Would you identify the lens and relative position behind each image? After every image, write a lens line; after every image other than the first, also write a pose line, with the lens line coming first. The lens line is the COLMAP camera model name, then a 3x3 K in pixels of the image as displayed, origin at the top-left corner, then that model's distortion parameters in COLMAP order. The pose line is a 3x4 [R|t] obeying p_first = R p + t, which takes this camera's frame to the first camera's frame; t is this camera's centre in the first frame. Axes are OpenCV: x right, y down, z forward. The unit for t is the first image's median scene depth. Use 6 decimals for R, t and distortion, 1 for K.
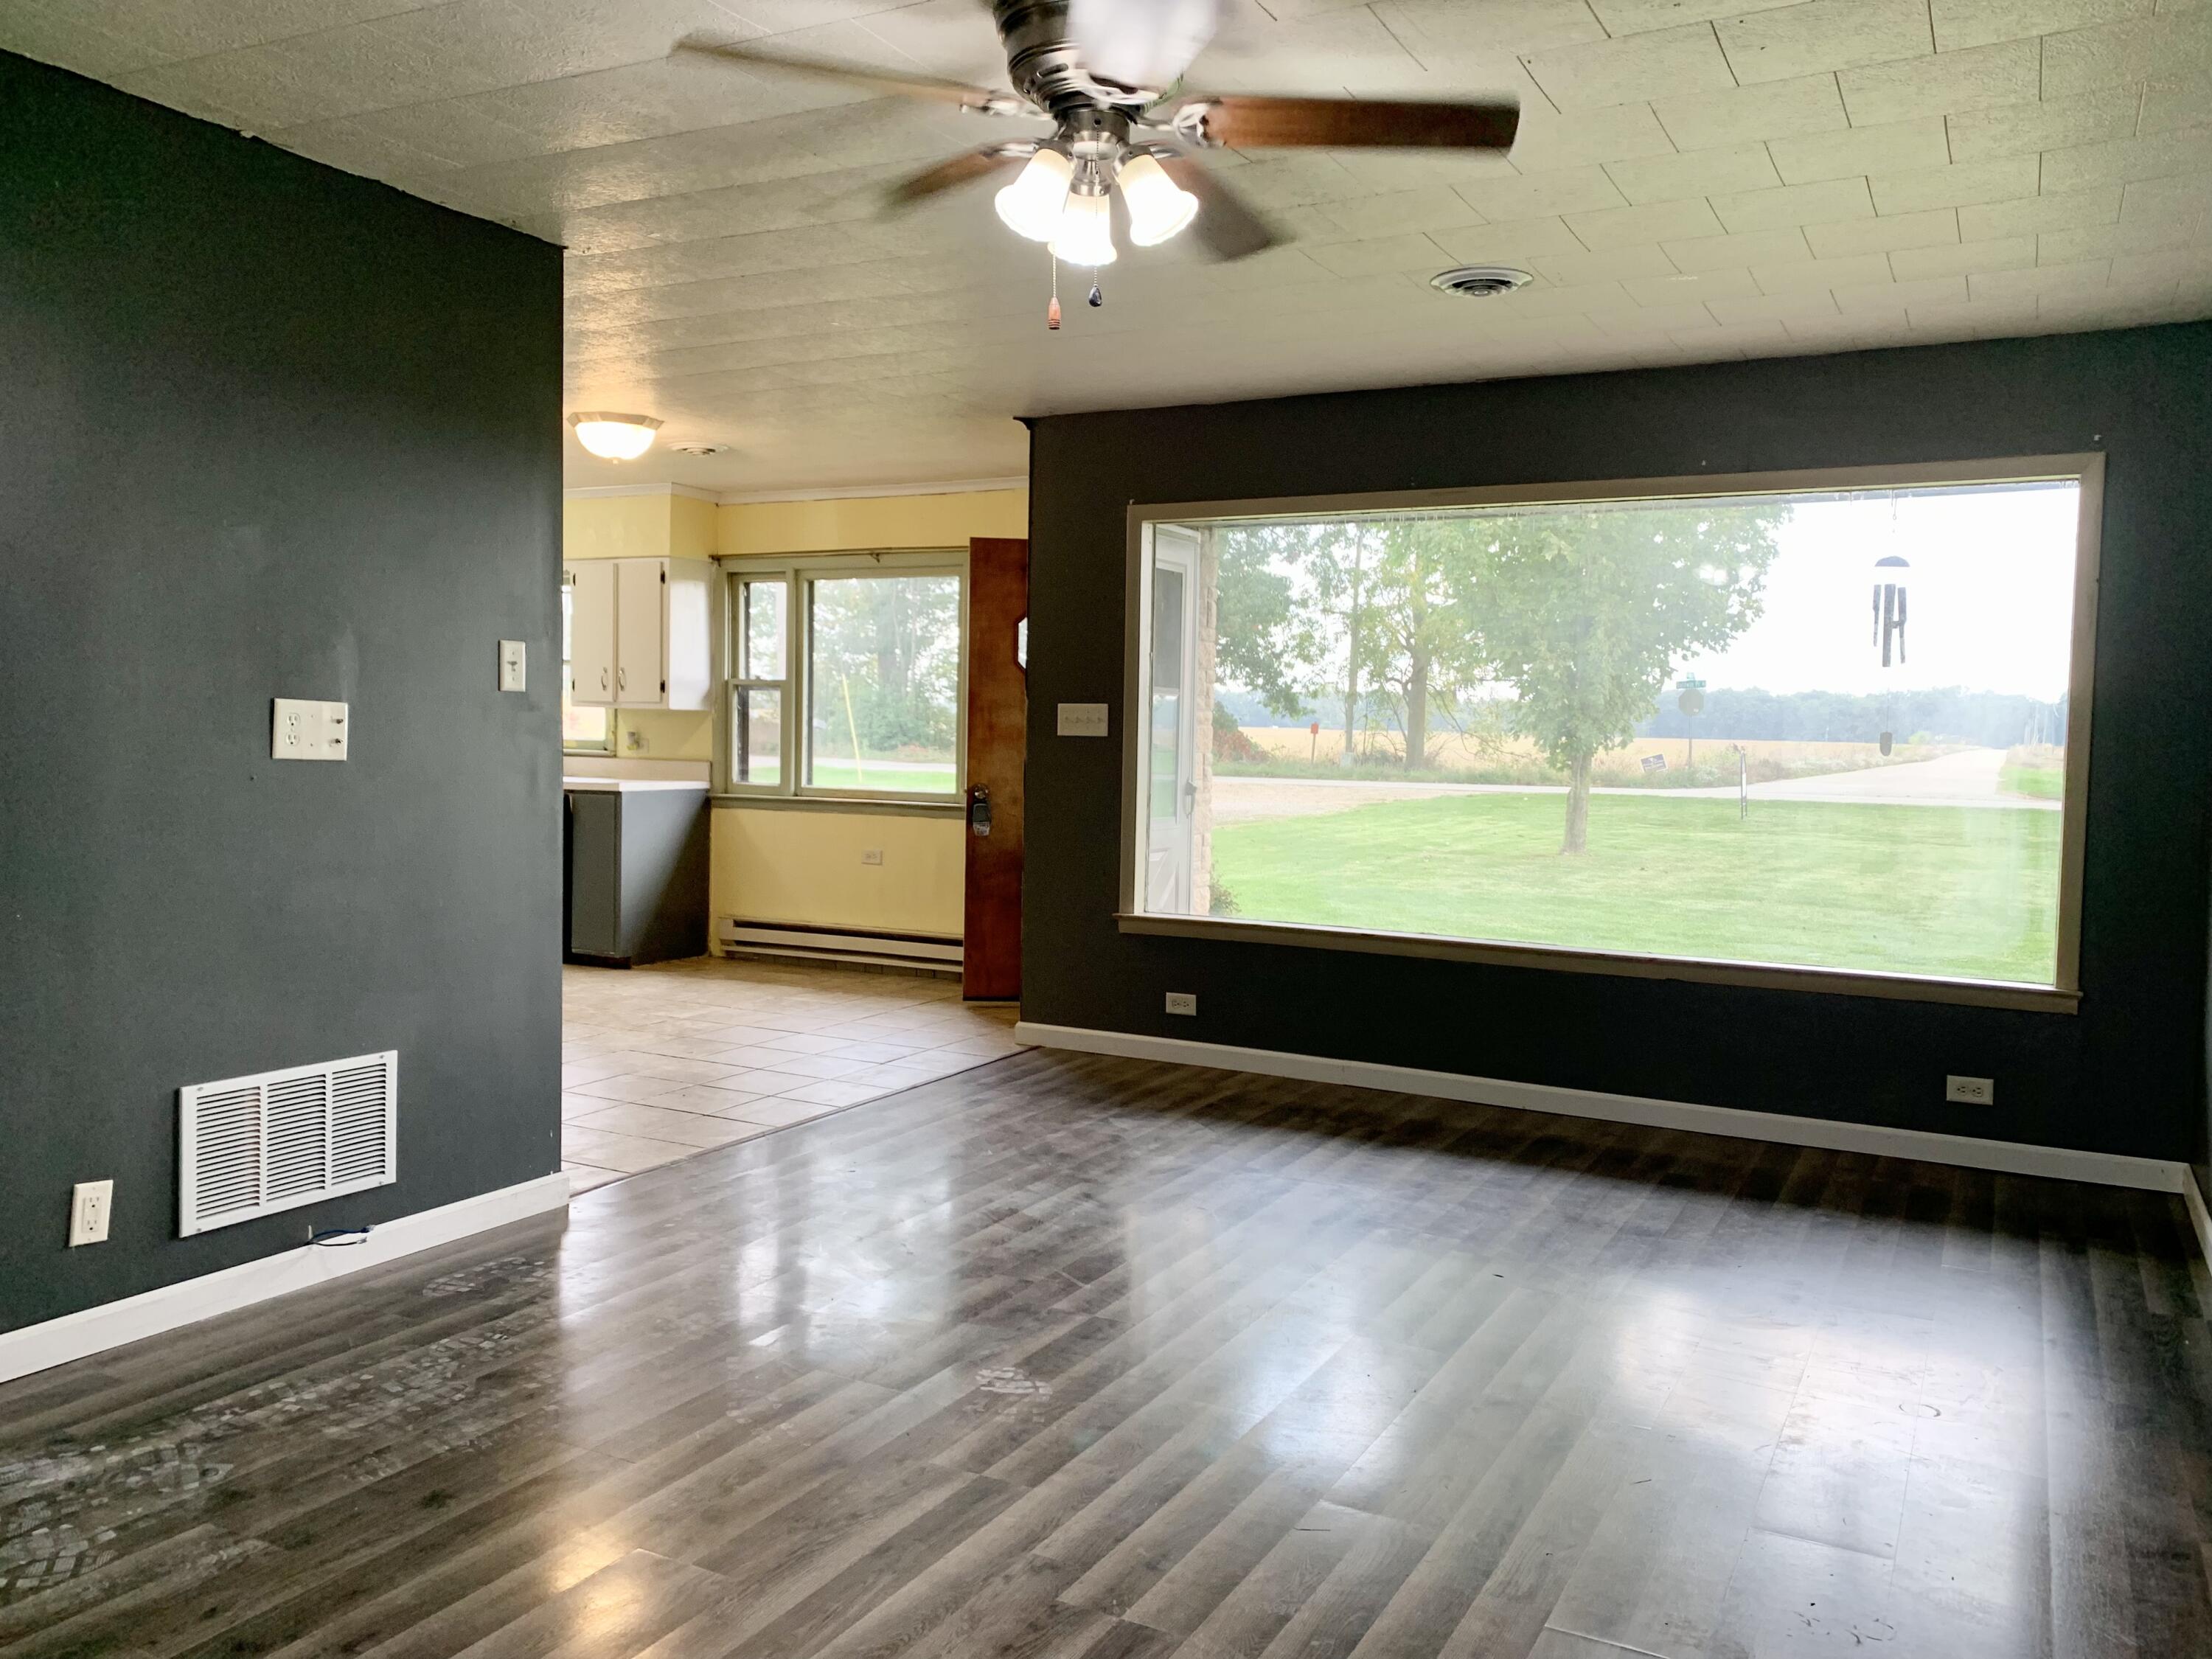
lens RADIAL K [[1693.0, 0, 1123.1], [0, 1693.0, 823.8], [0, 0, 1]] dist [0.041102, -0.039930]
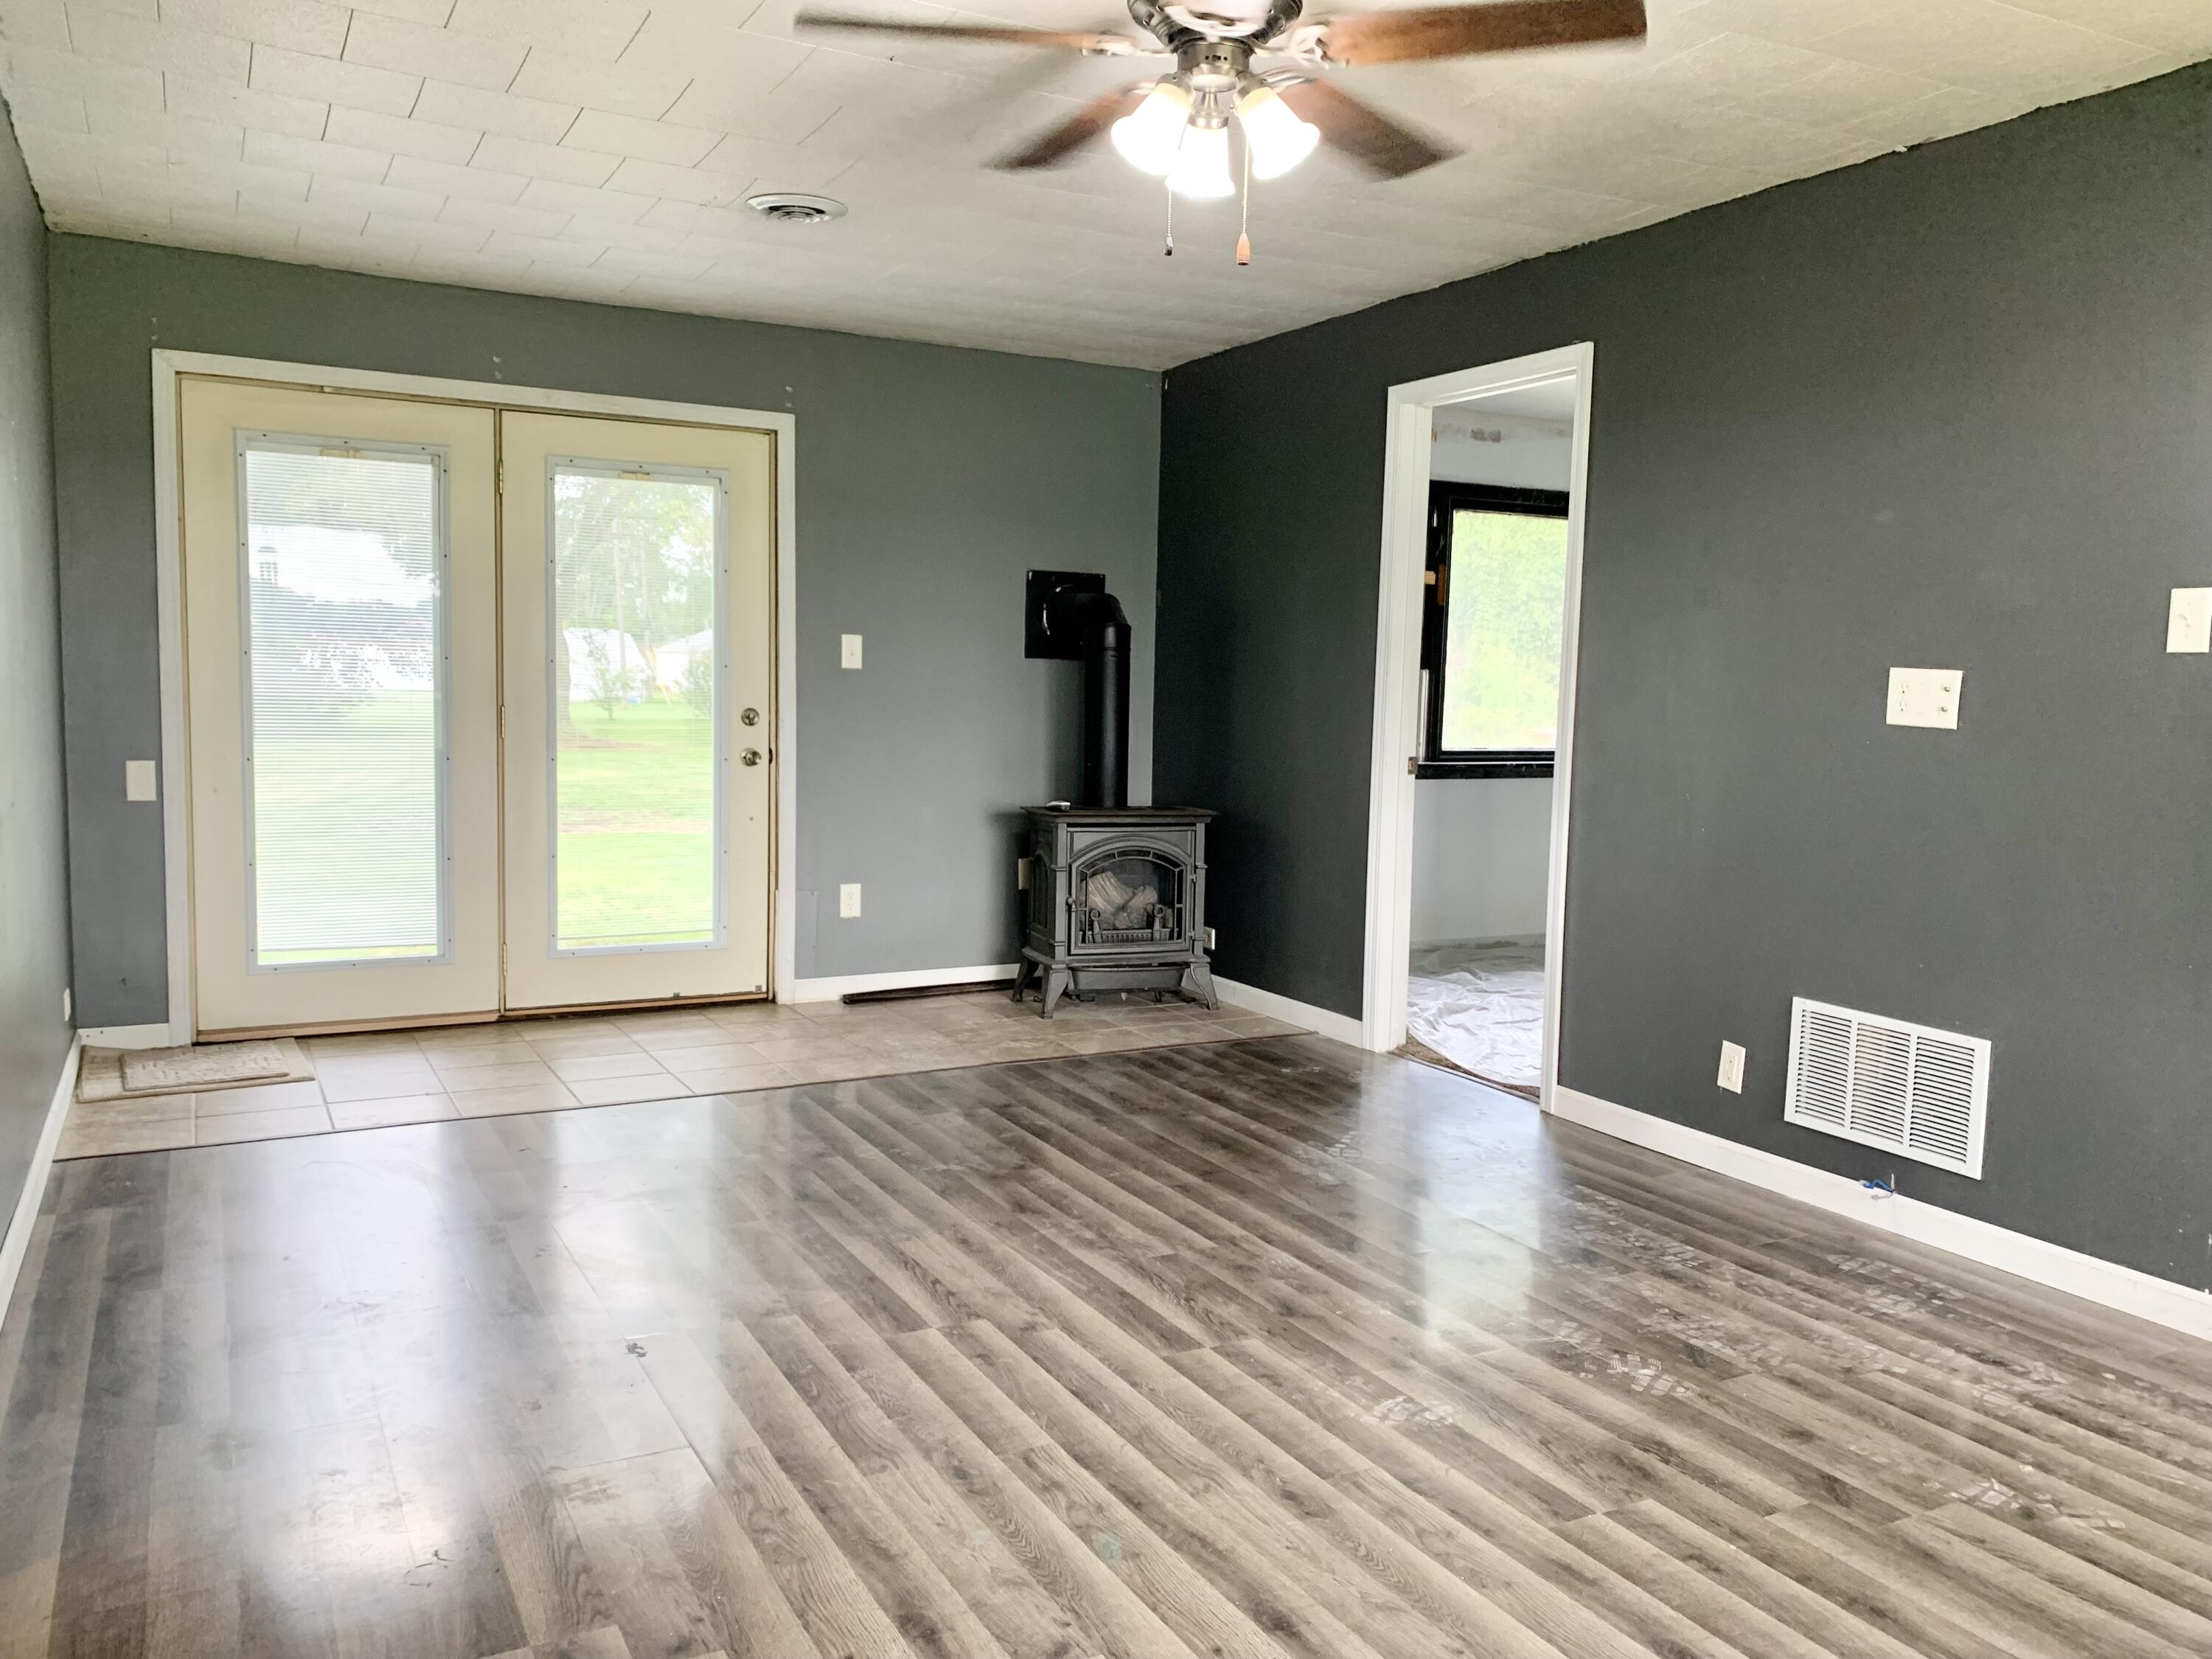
lens RADIAL K [[1693.0, 0, 1117.0], [0, 1693.0, 837.6], [0, 0, 1]] dist [0.041102, -0.039930]
pose [[-0.554520, 0.046602, -0.830864, 0.717822], [-0.081535, 0.990584, 0.109977, -0.049598], [0.828166, 0.128729, -0.545499, 1.284495]]
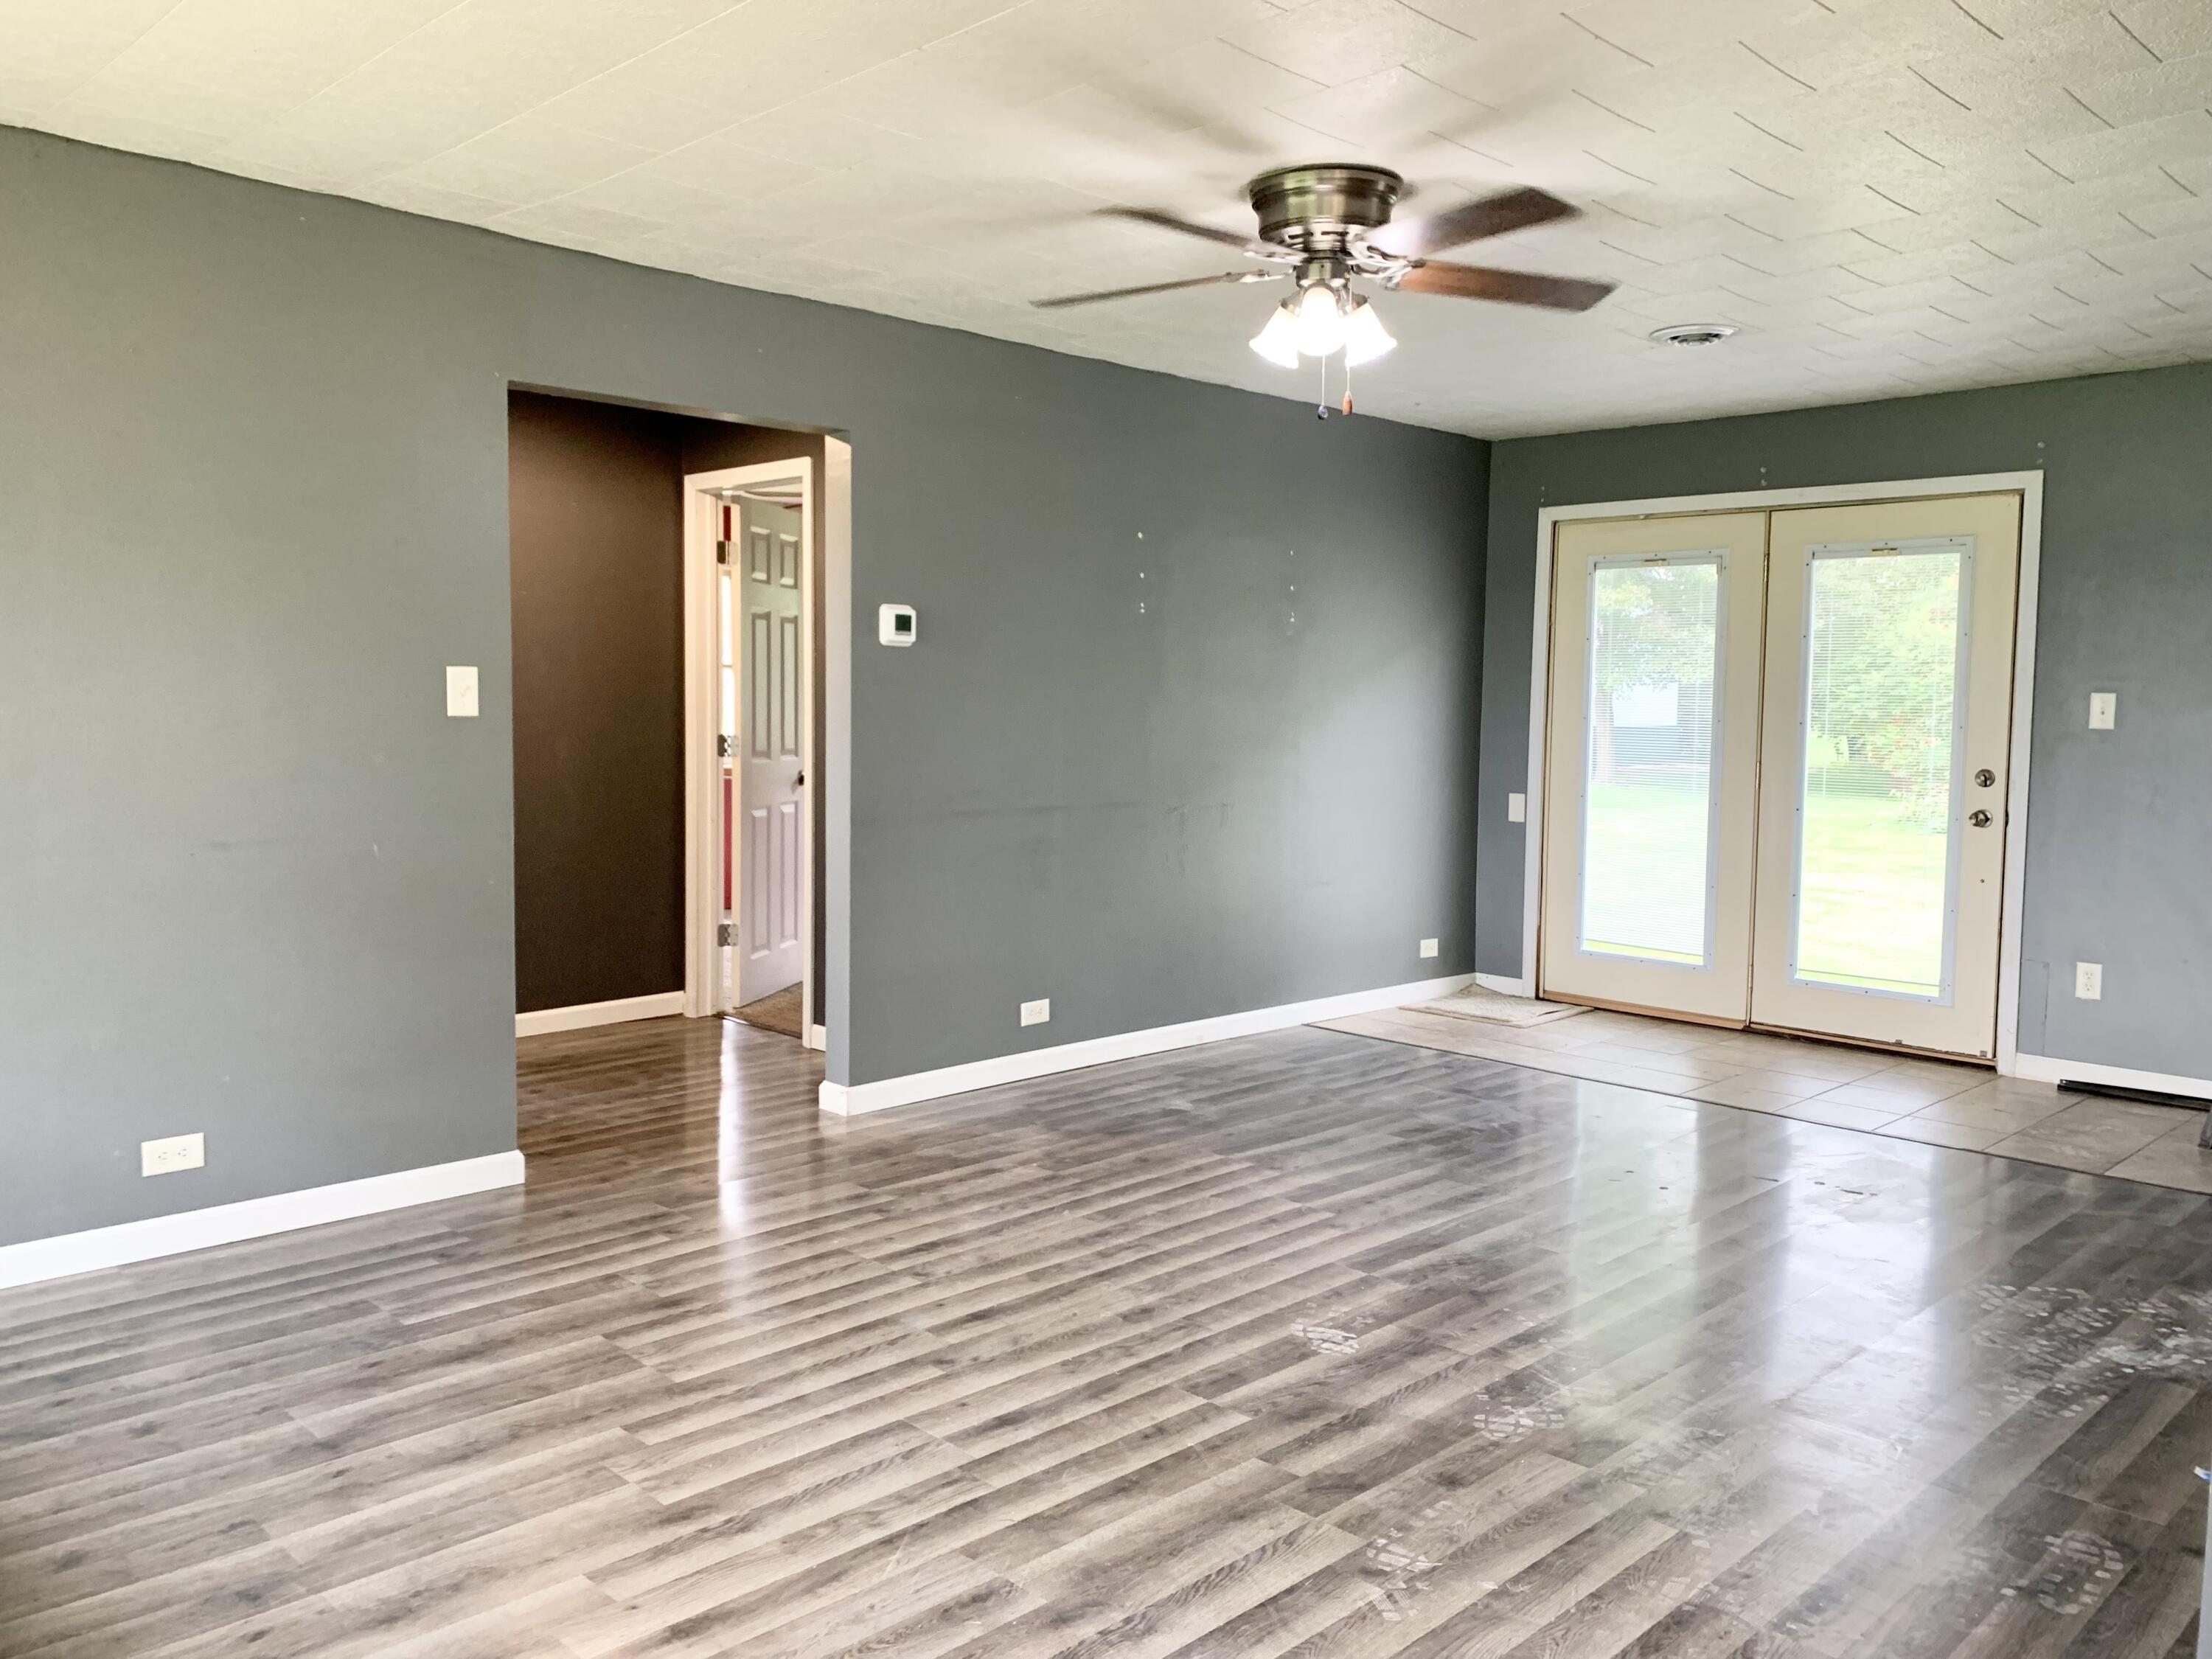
lens RADIAL K [[1693.0, 0, 1127.0], [0, 1693.0, 831.9], [0, 0, 1]] dist [0.041102, -0.039930]
pose [[-0.956647, -0.059632, 0.285079, -0.224355], [-0.020014, 0.989961, 0.139916, -0.125865], [-0.290561, 0.128145, -0.948237, 1.948354]]
